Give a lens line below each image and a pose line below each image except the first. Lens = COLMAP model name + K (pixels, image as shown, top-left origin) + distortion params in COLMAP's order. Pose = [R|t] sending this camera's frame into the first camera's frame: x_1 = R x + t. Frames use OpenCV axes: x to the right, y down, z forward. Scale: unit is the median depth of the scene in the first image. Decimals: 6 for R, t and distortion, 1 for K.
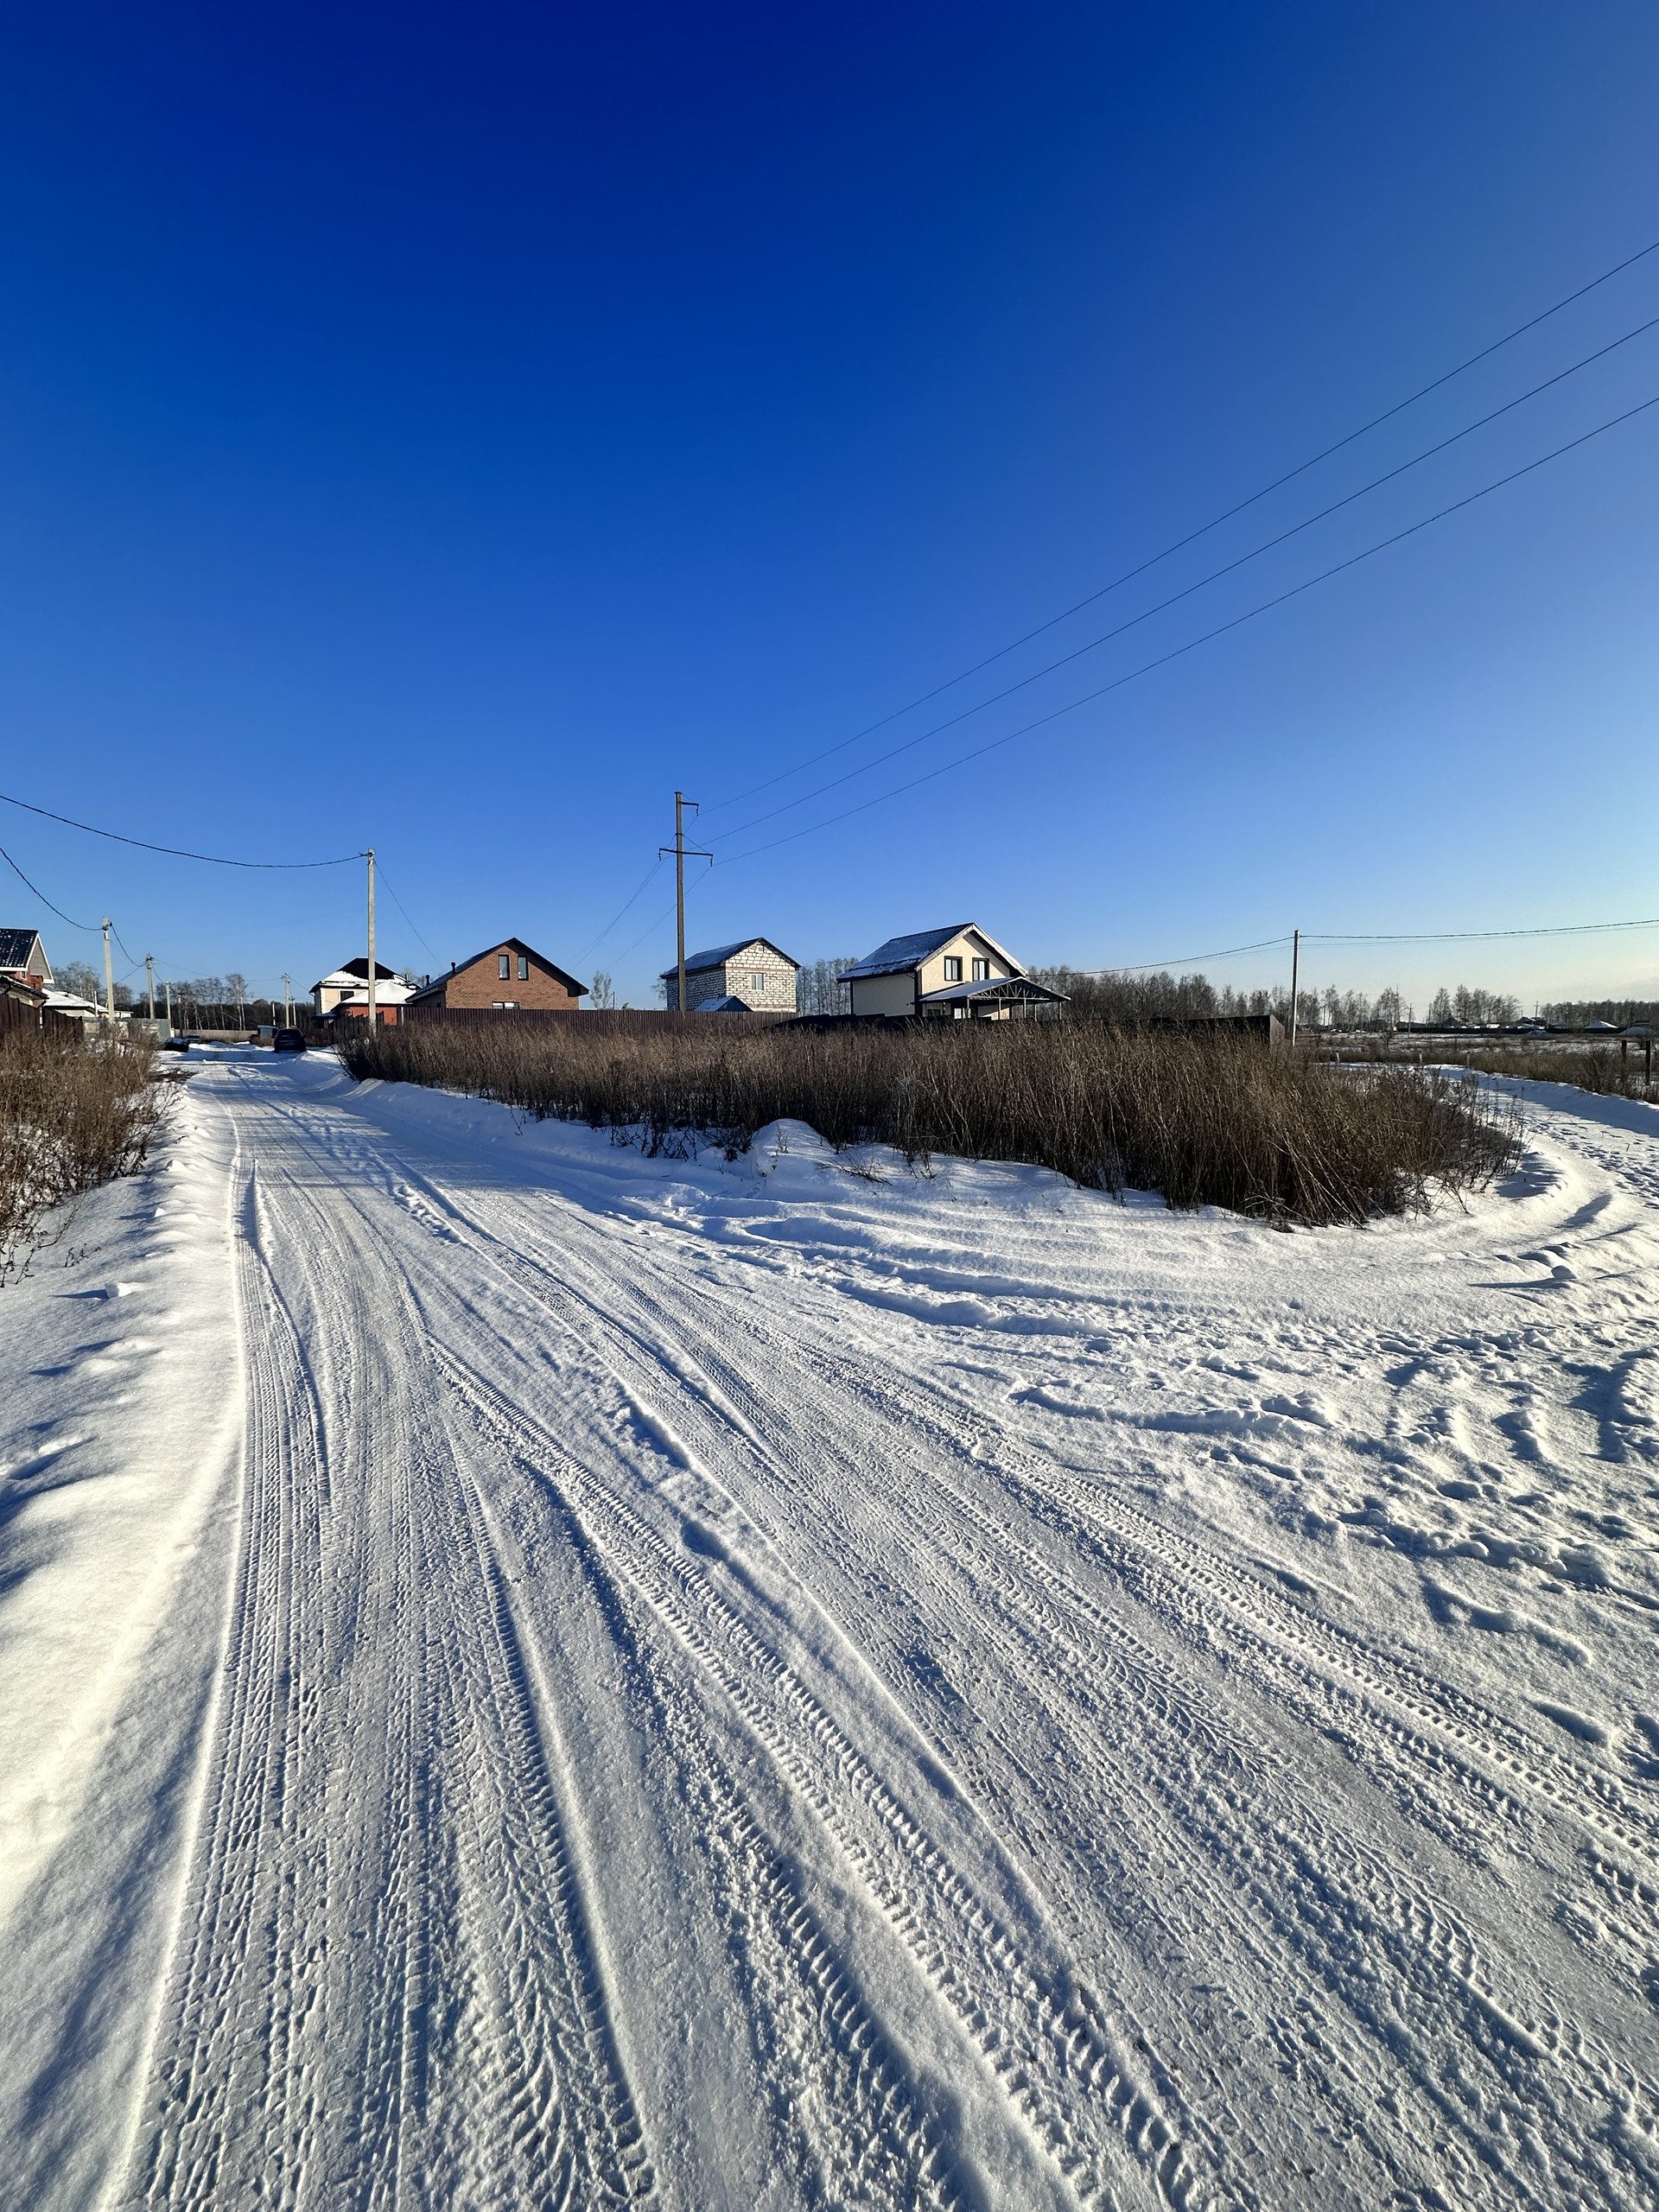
lens RADIAL K [[884.5, 0, 829.5], [0, 884.5, 1106.0], [0, 0, 1]] dist [-0.000003, -0.000002]
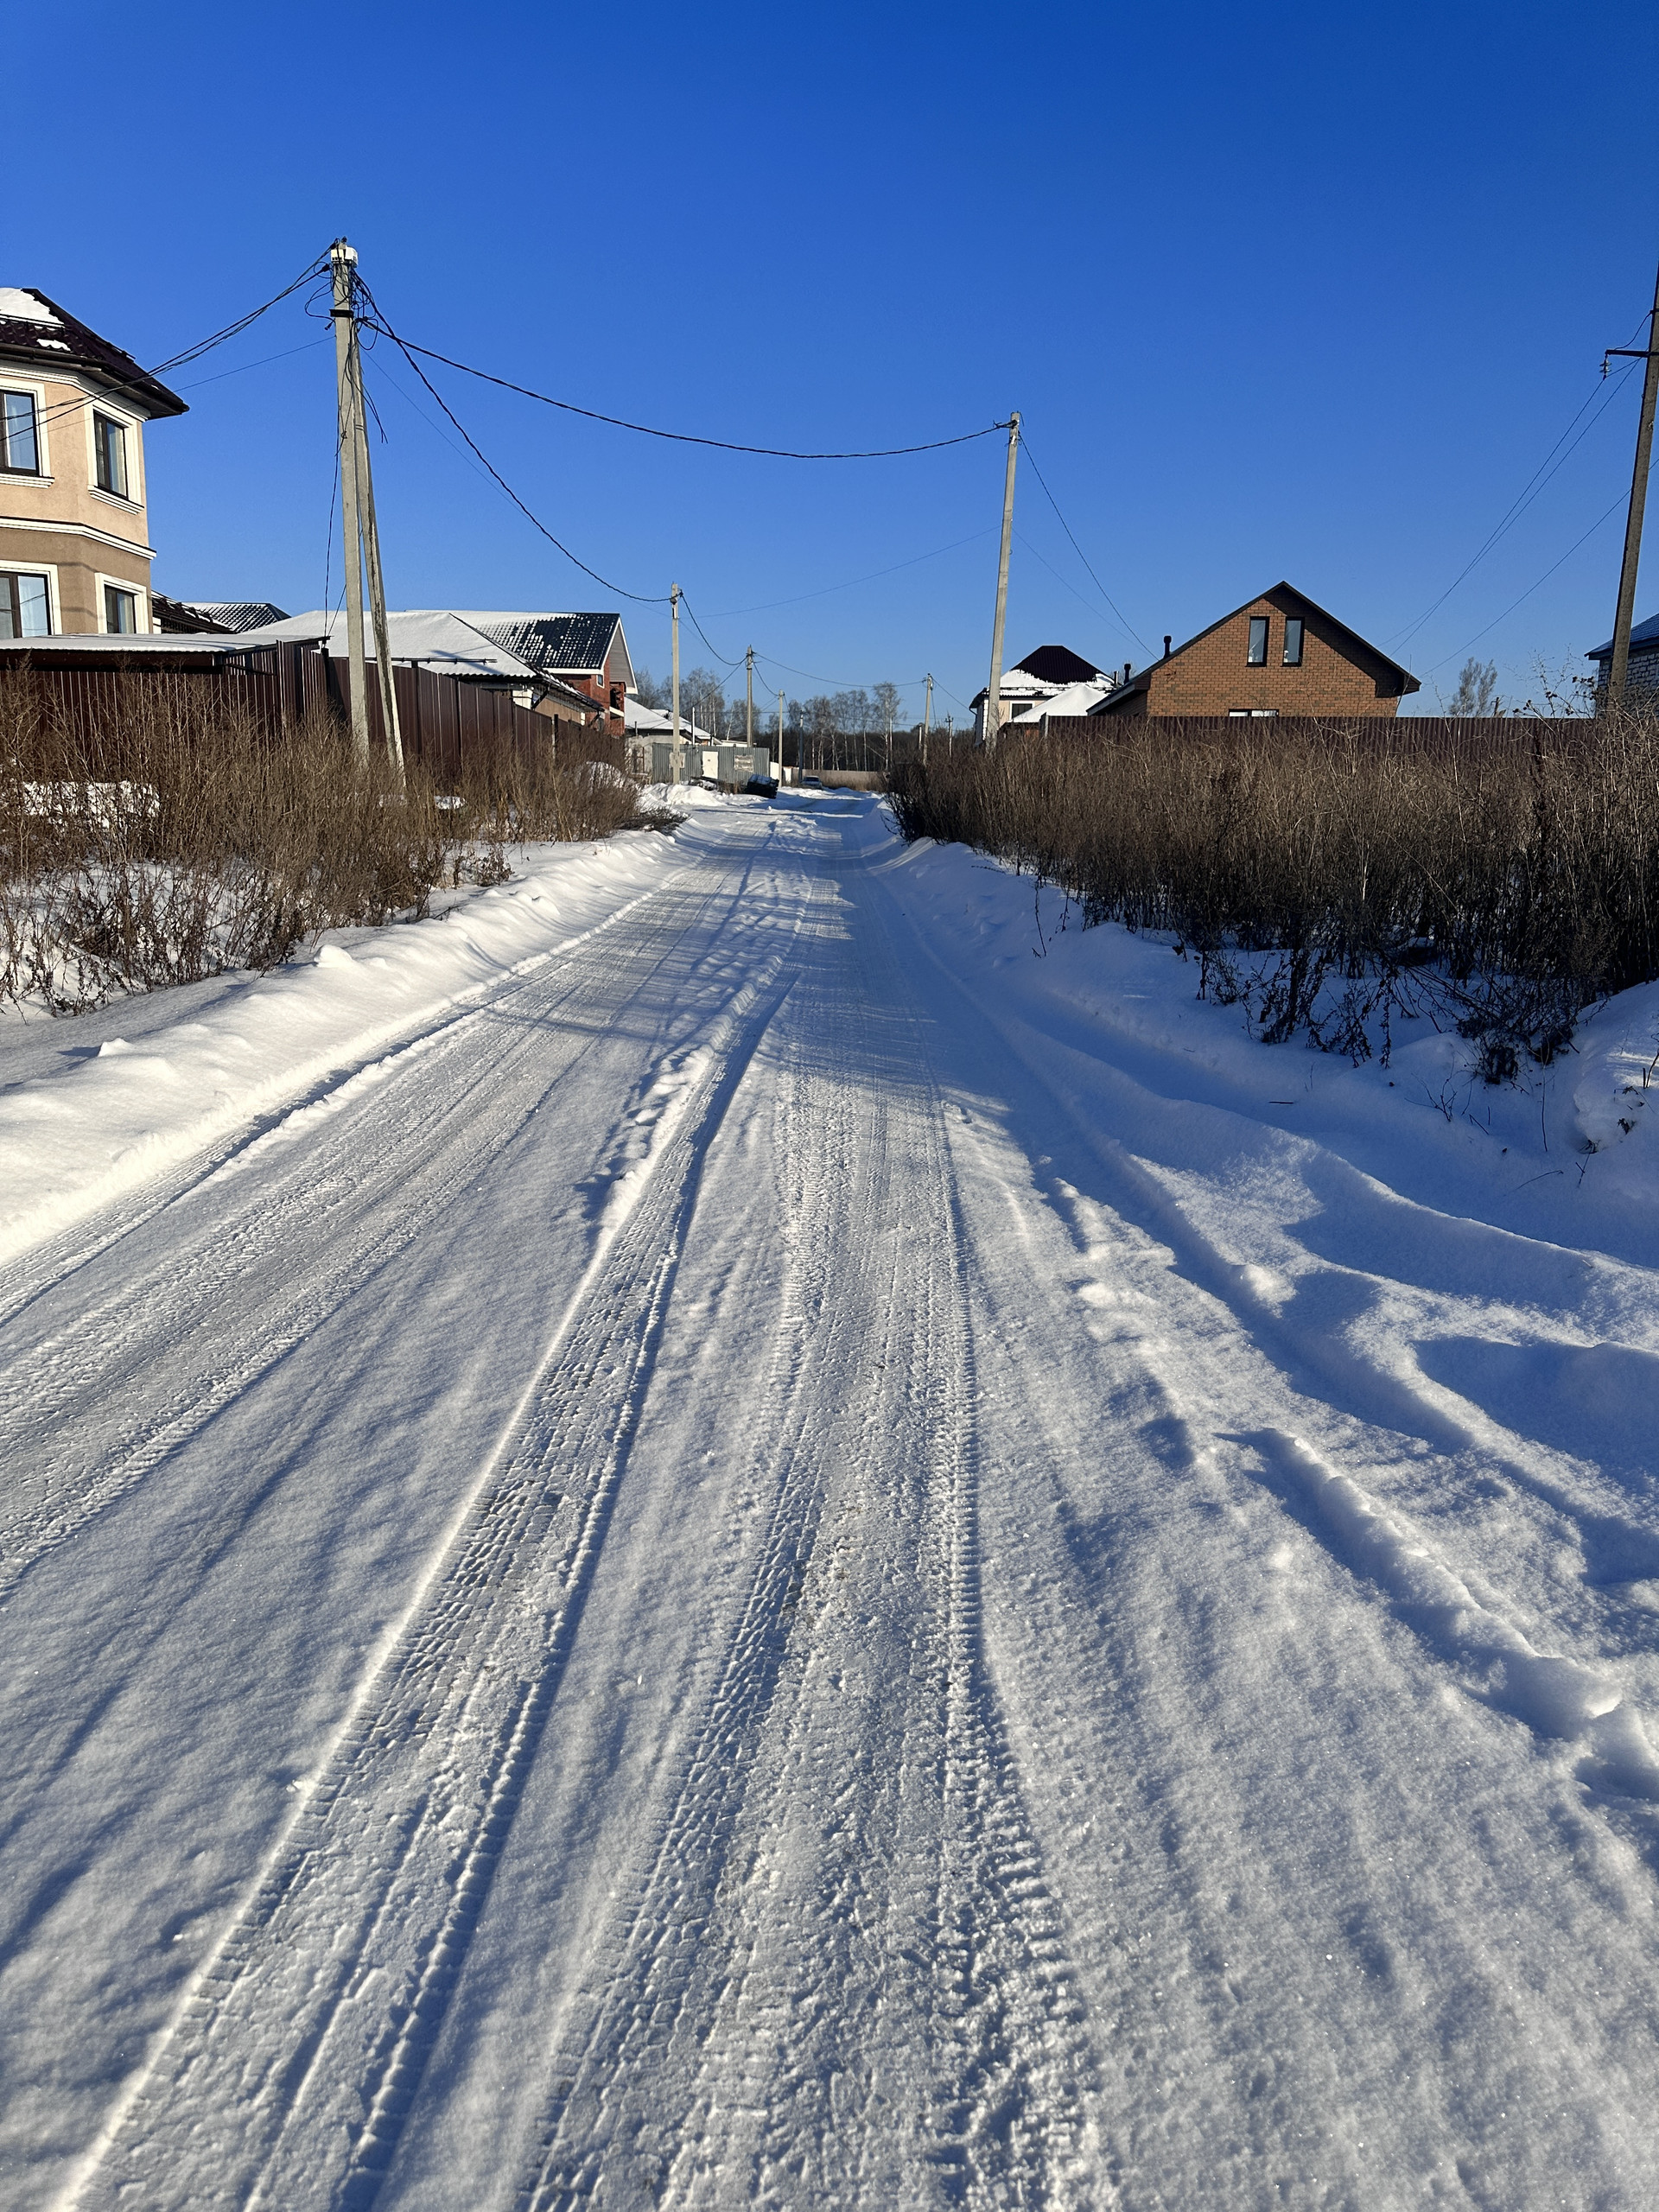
lens RADIAL K [[1576.5, 0, 829.5], [0, 1576.5, 1106.0], [0, 0, 1]] dist [0.011277, 0.000902]
pose [[0.801765, 0.133251, -0.582596, 0.007489], [-0.065390, 0.988534, 0.136107, 0.002736], [0.594052, -0.071030, 0.801285, 0.119964]]
